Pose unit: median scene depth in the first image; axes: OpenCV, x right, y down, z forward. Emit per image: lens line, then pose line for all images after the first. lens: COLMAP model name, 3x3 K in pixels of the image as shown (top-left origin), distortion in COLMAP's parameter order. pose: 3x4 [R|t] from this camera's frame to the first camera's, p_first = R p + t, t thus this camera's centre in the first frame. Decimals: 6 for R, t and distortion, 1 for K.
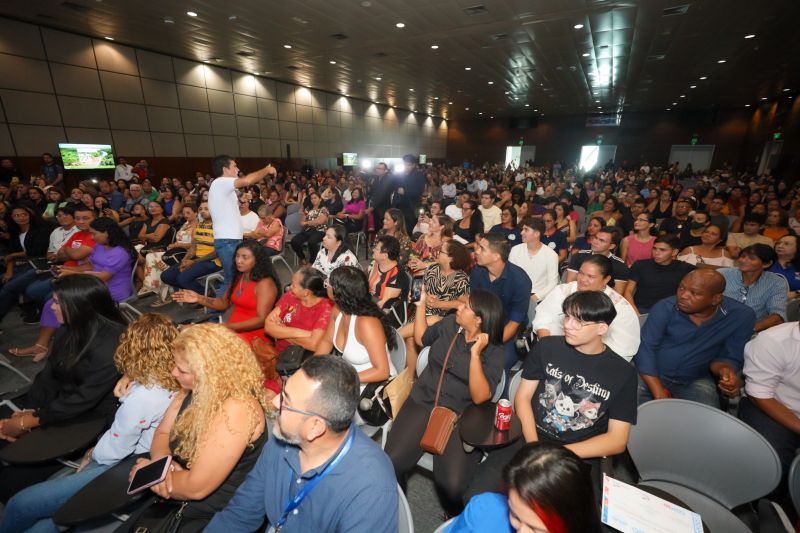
lens RADIAL K [[356.1, 0, 401.3], [0, 356.1, 265.4], [0, 0, 1]] dist [-0.000788, 0.000343]
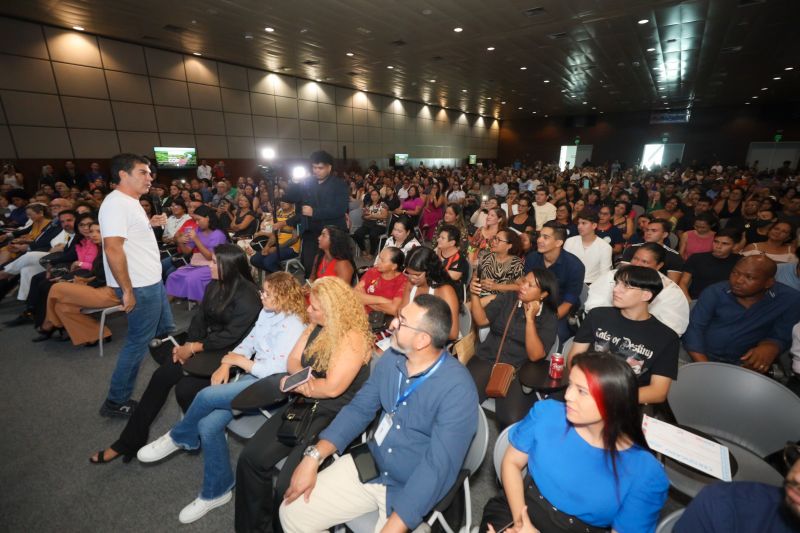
lens RADIAL K [[356.1, 0, 401.3], [0, 356.1, 265.4], [0, 0, 1]] dist [-0.000788, 0.000343]
pose [[0.991763, 0.030774, -0.124332, -0.012284], [-0.031072, 0.999517, -0.000460, 0.011965], [0.124258, 0.004320, 0.992241, -0.032978]]
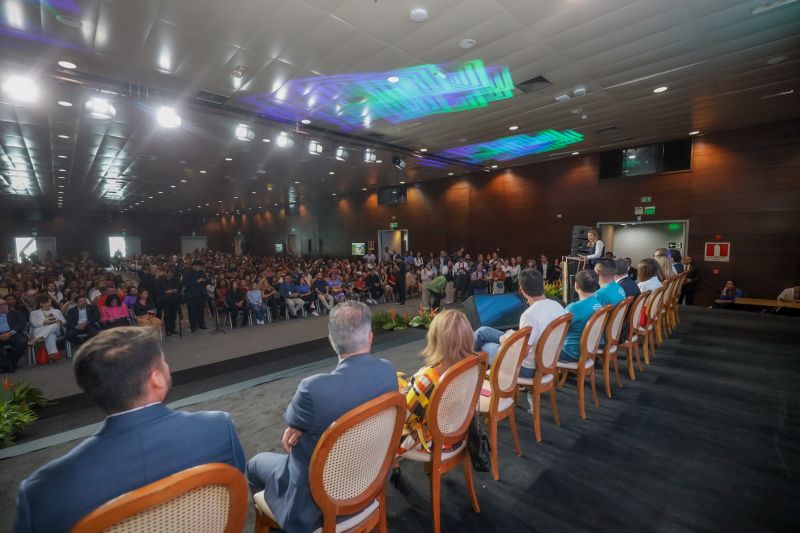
lens RADIAL K [[357.6, 0, 402.3], [0, 357.6, 267.1], [0, 0, 1]] dist [-0.000096, 0.000033]
pose [[0.285127, -0.090184, 0.954237, -0.765204], [0.293744, 0.955881, 0.002568, 0.084888], [-0.912369, 0.279569, 0.299039, -0.442802]]
